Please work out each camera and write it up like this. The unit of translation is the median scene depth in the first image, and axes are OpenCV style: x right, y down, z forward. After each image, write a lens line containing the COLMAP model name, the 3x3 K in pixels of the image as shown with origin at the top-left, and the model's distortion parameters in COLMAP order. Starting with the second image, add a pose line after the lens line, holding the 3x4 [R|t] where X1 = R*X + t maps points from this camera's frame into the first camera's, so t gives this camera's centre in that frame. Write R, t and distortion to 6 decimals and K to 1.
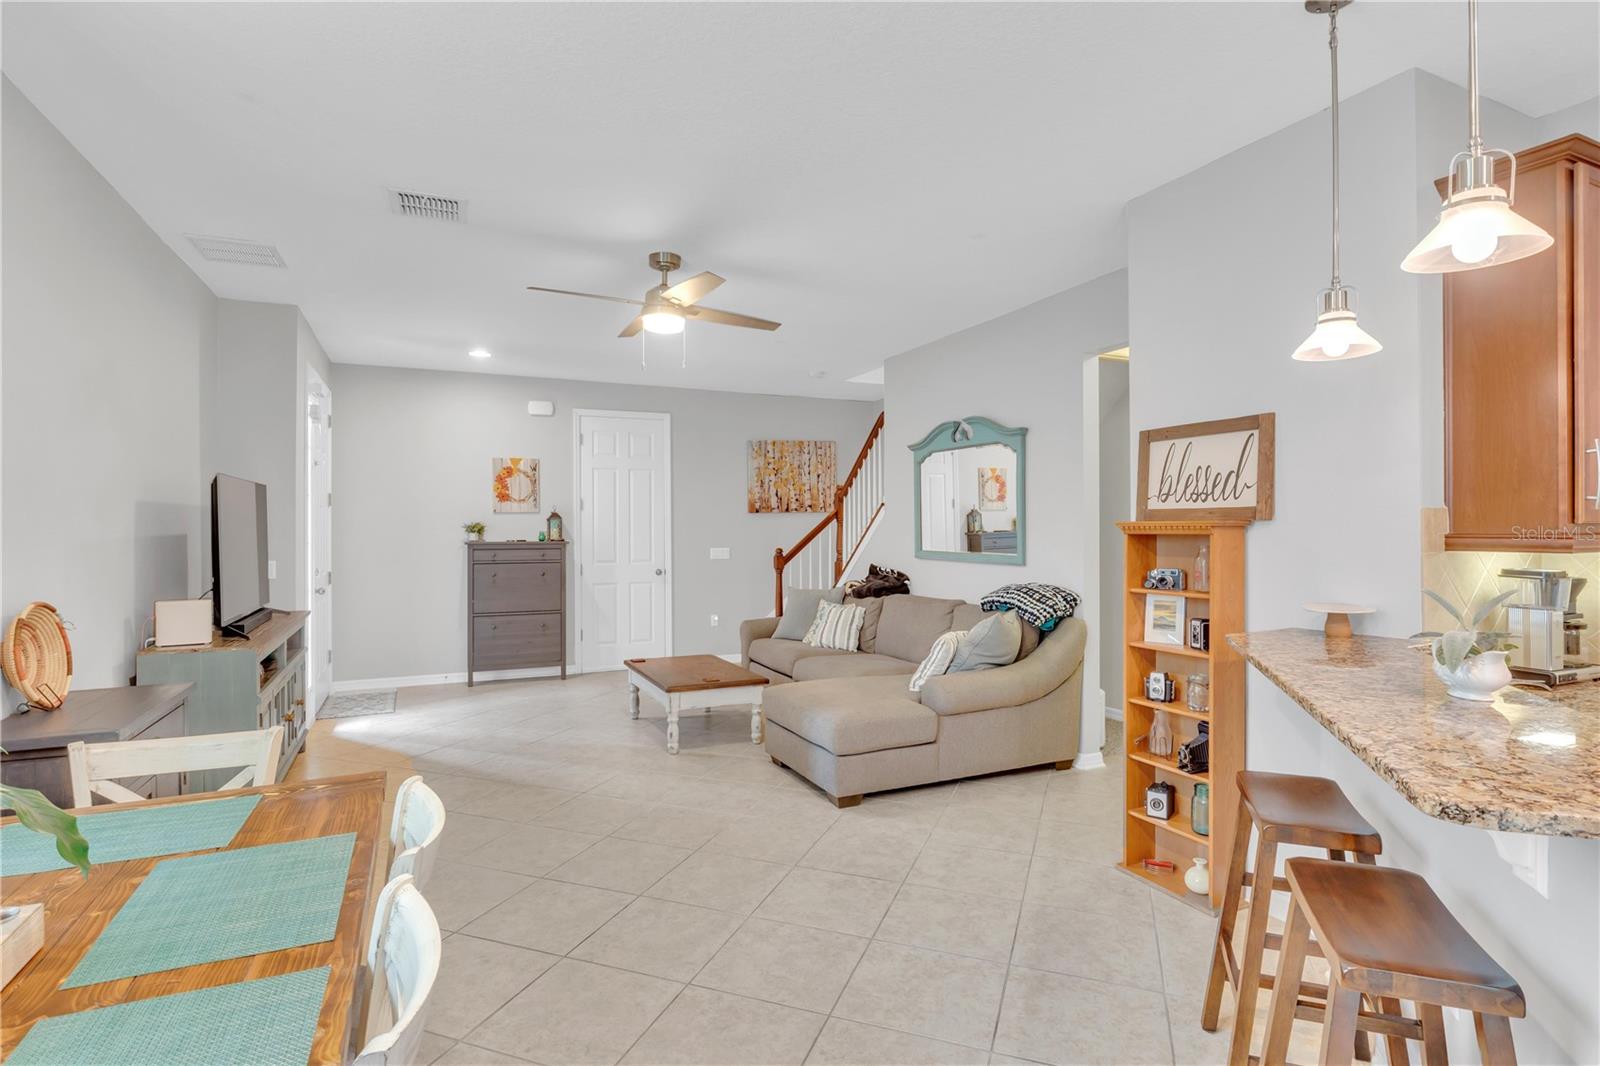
lens RADIAL K [[801.9, 0, 797.3], [0, 801.9, 528.2], [0, 0, 1]] dist [-0.011580, 0.001495]
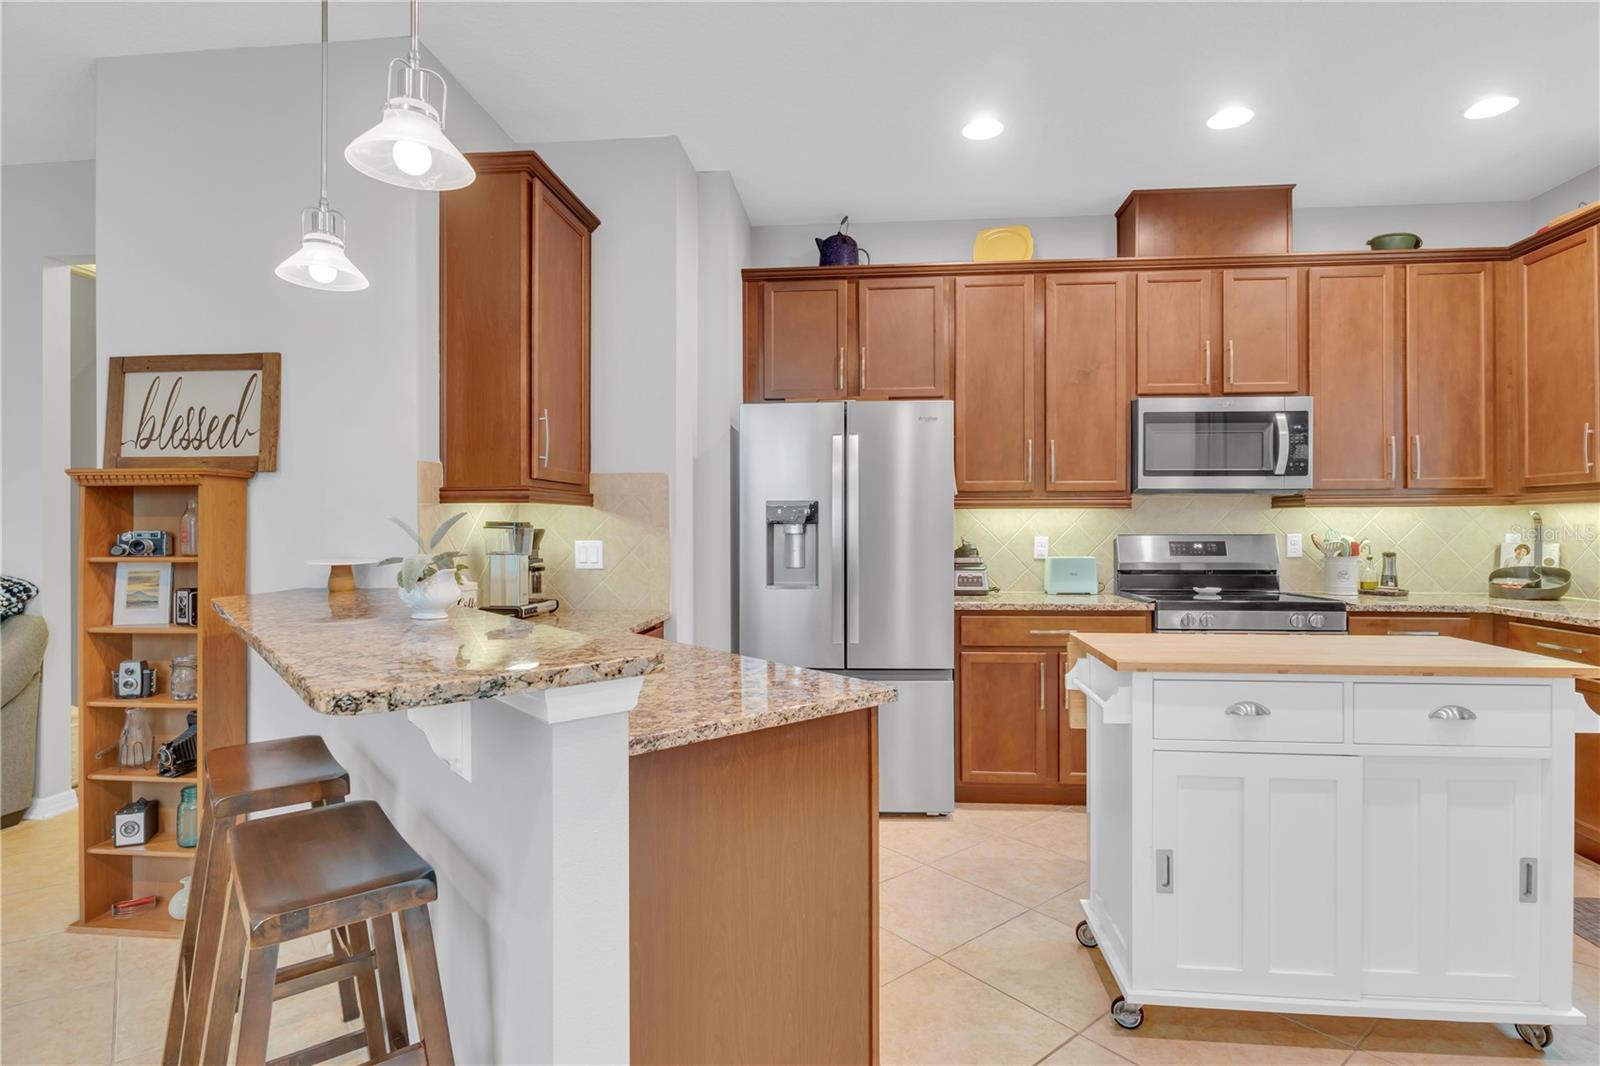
lens RADIAL K [[801.9, 0, 815.6], [0, 801.9, 534.7], [0, 0, 1]] dist [-0.011580, 0.001495]
pose [[0.491537, -0.001617, 0.870855, 0.115718], [0.001914, 0.999998, 0.000776, 0.065119], [-0.870855, 0.001286, 0.491539, 0.029784]]
